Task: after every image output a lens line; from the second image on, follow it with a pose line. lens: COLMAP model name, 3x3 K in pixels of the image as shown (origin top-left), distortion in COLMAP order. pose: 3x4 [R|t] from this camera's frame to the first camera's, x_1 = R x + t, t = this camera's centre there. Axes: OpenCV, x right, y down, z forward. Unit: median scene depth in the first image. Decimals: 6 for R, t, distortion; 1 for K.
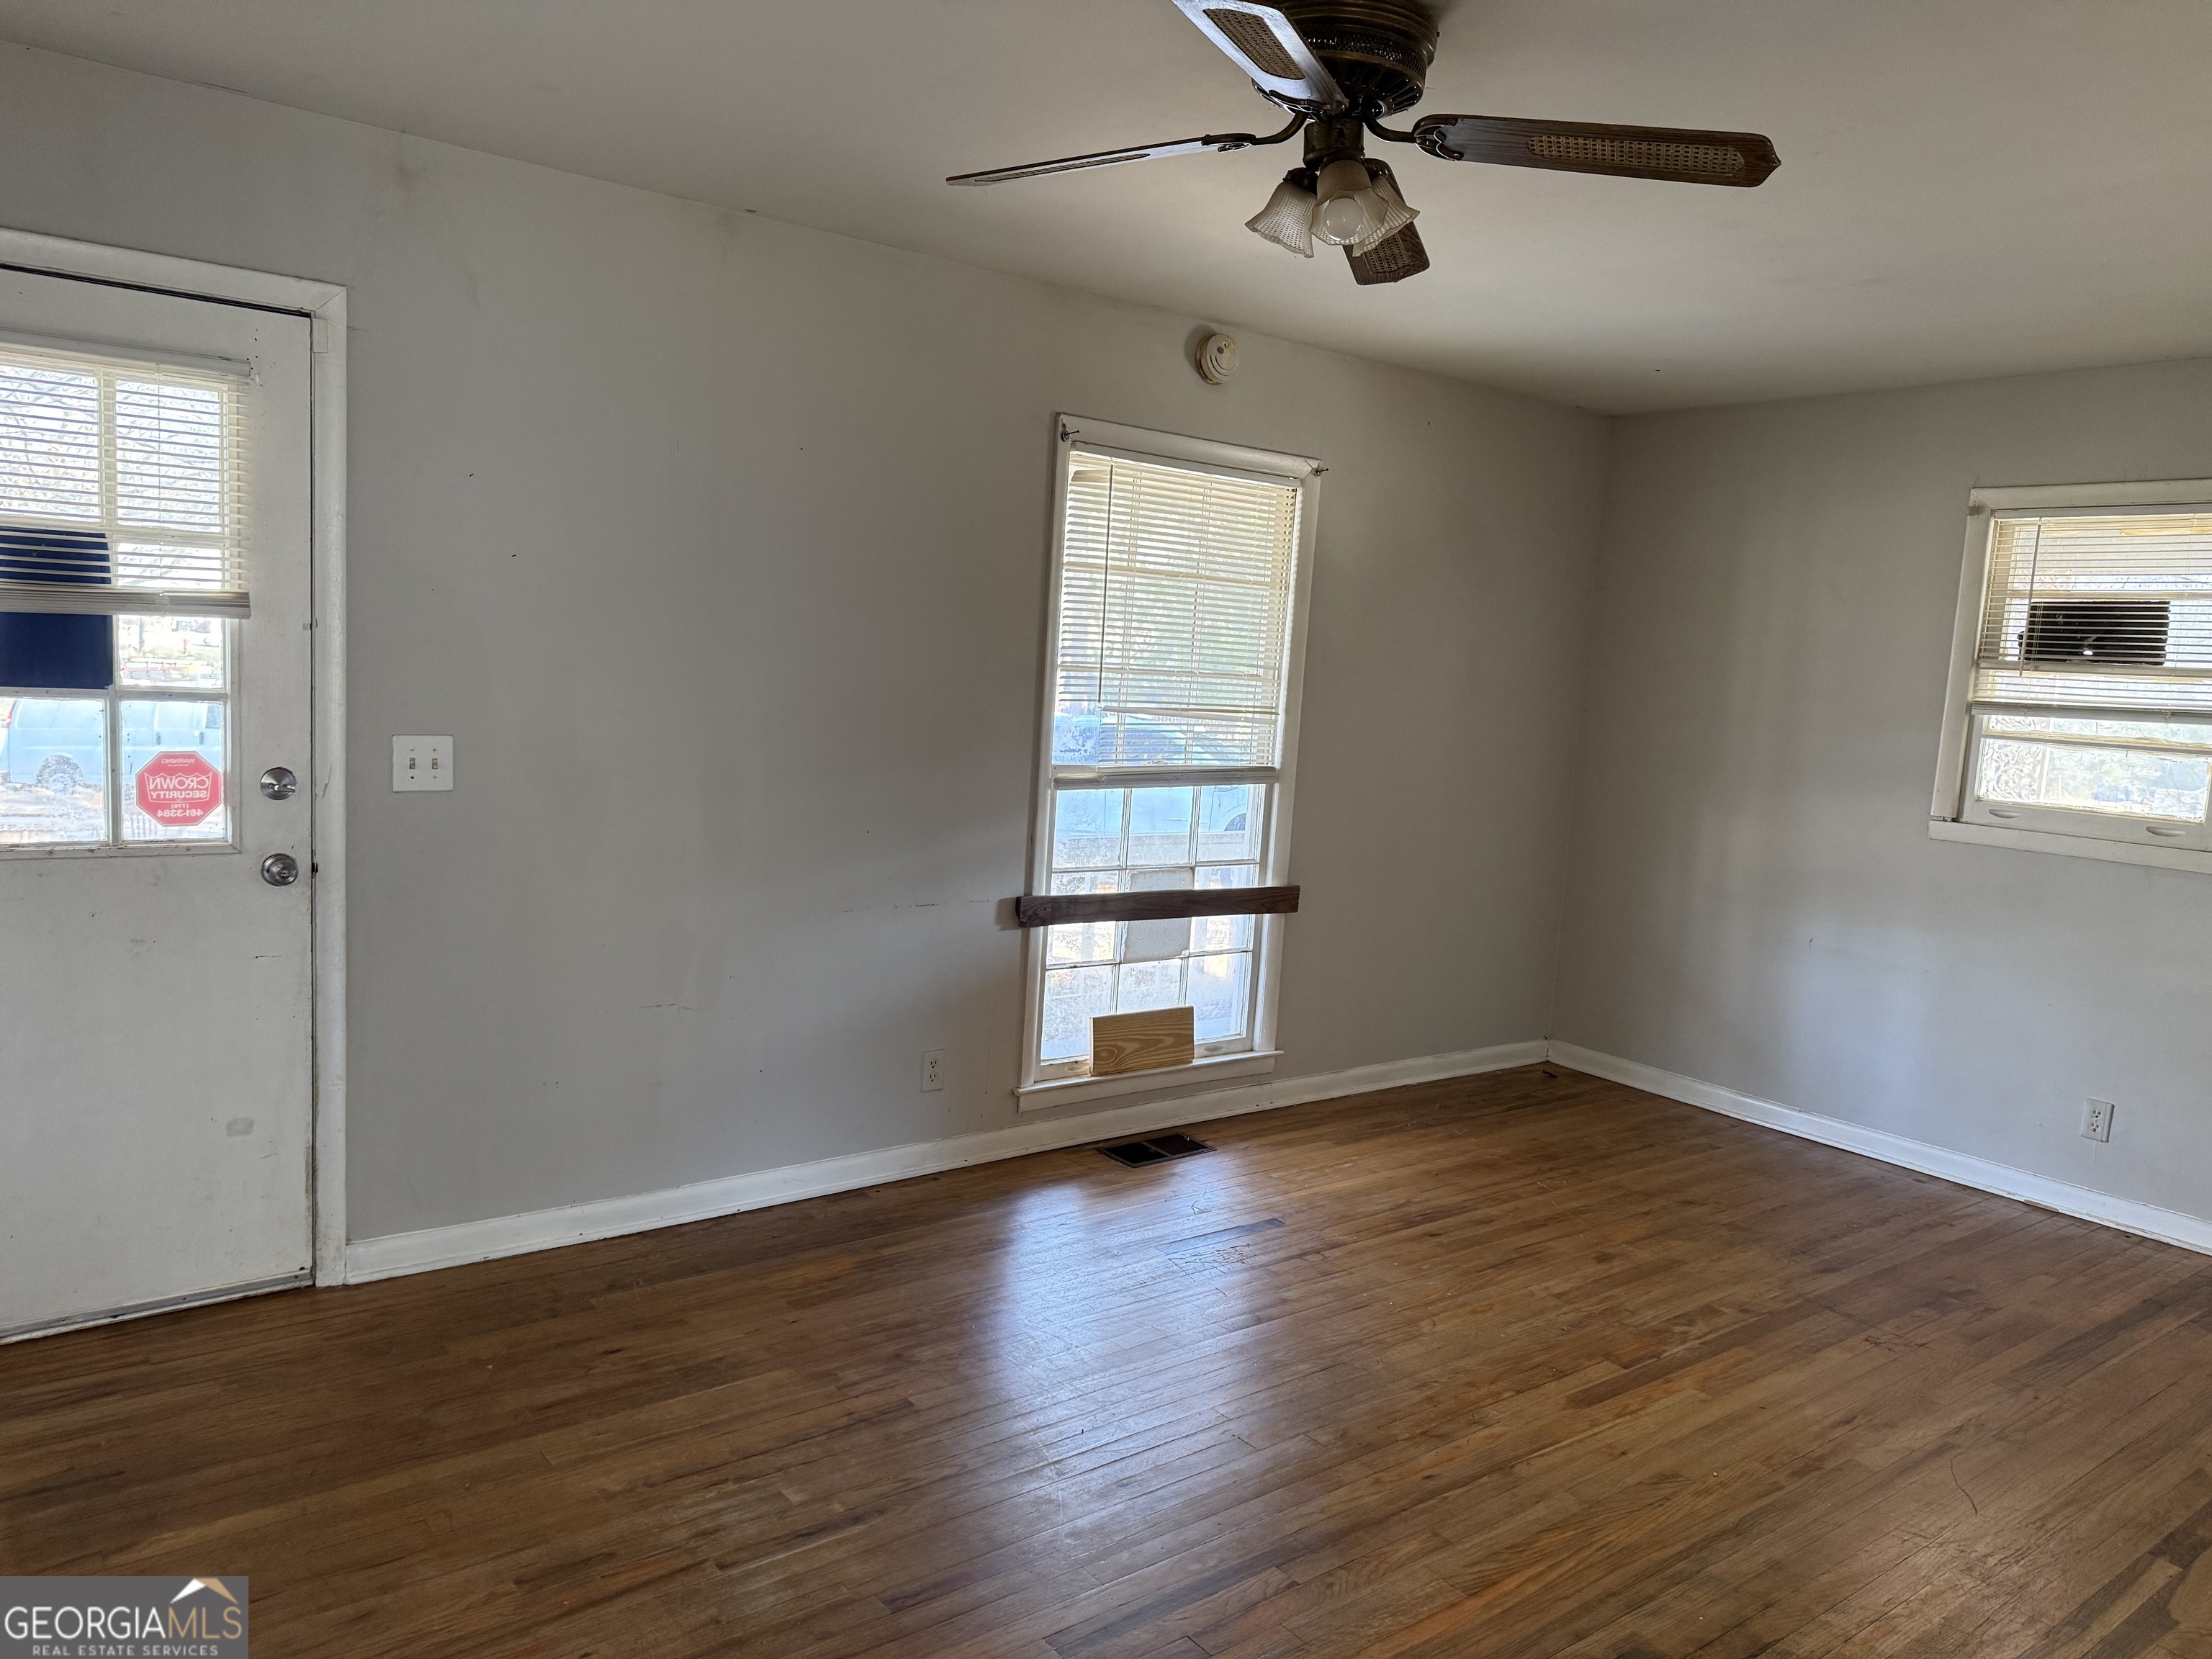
lens RADIAL K [[1545.5, 0, 1097.6], [0, 1545.5, 823.4], [0, 0, 1]] dist [0.021245, -0.007107]
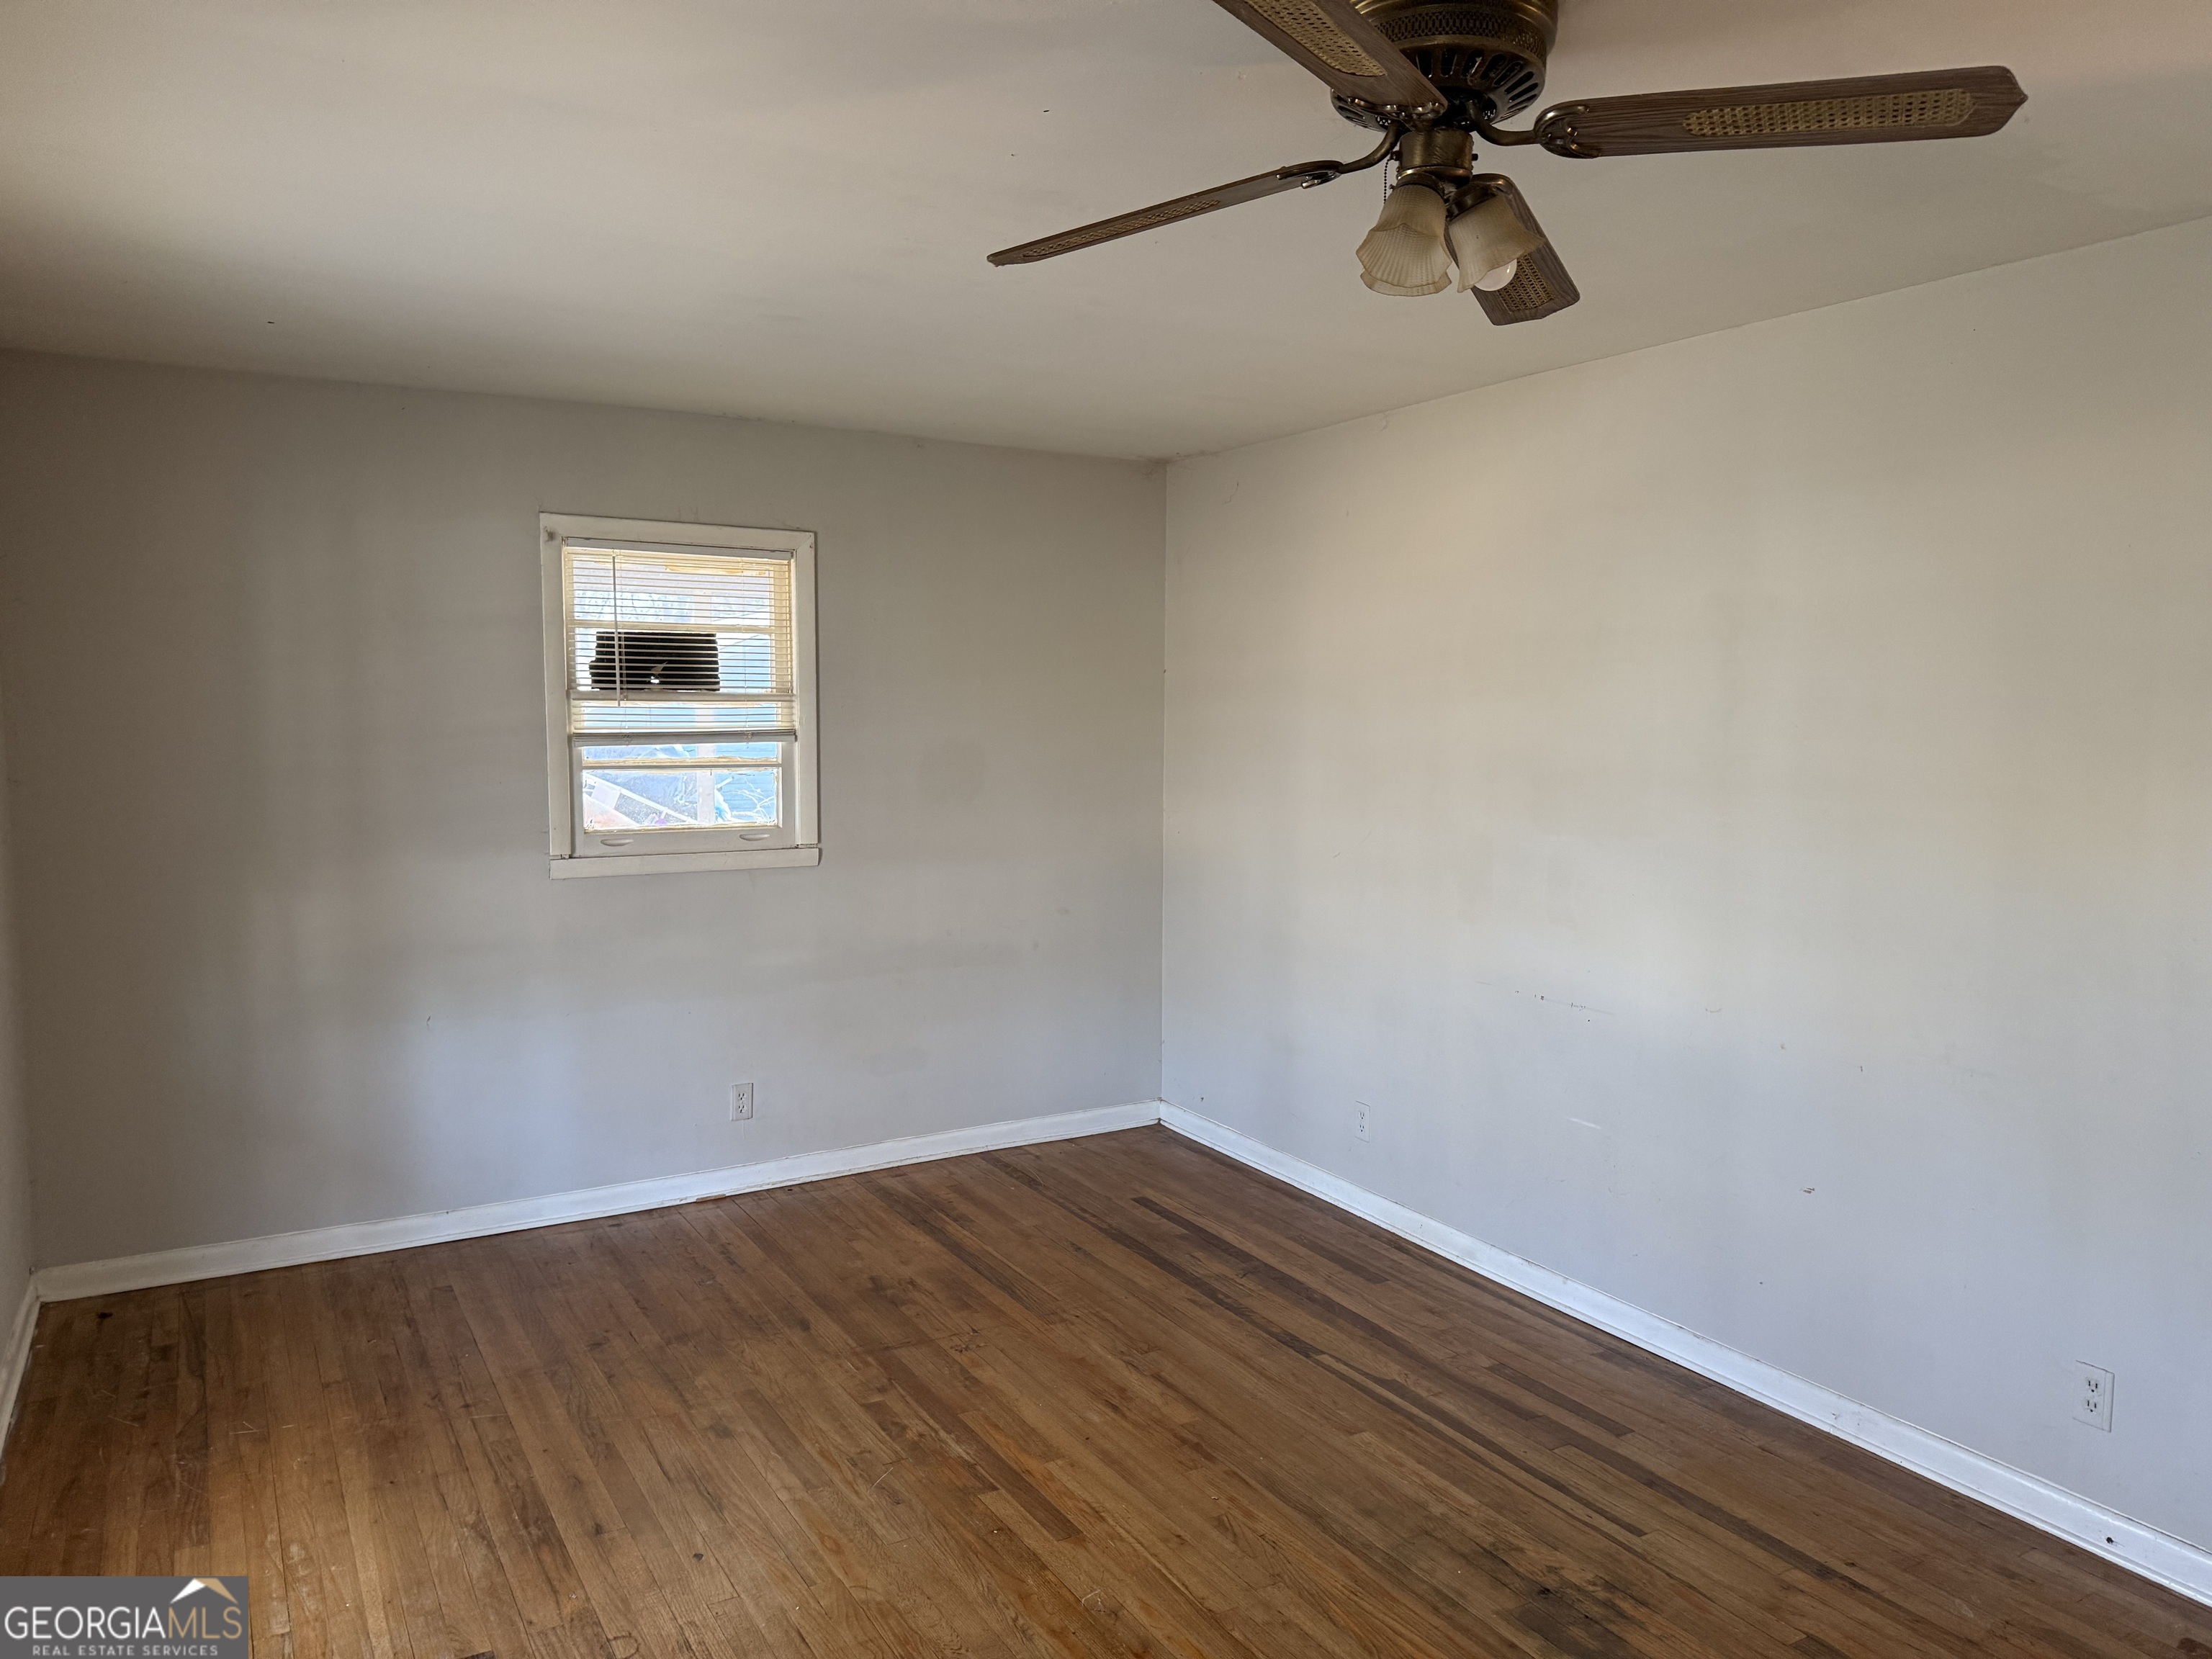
lens RADIAL K [[1545.5, 0, 1098.2], [0, 1545.5, 843.9], [0, 0, 1]] dist [0.021245, -0.007107]
pose [[0.130724, -0.150252, 0.979967, -0.377922], [0.111548, 0.984402, 0.136052, -0.112421], [-0.985123, 0.091528, 0.145446, 0.571669]]
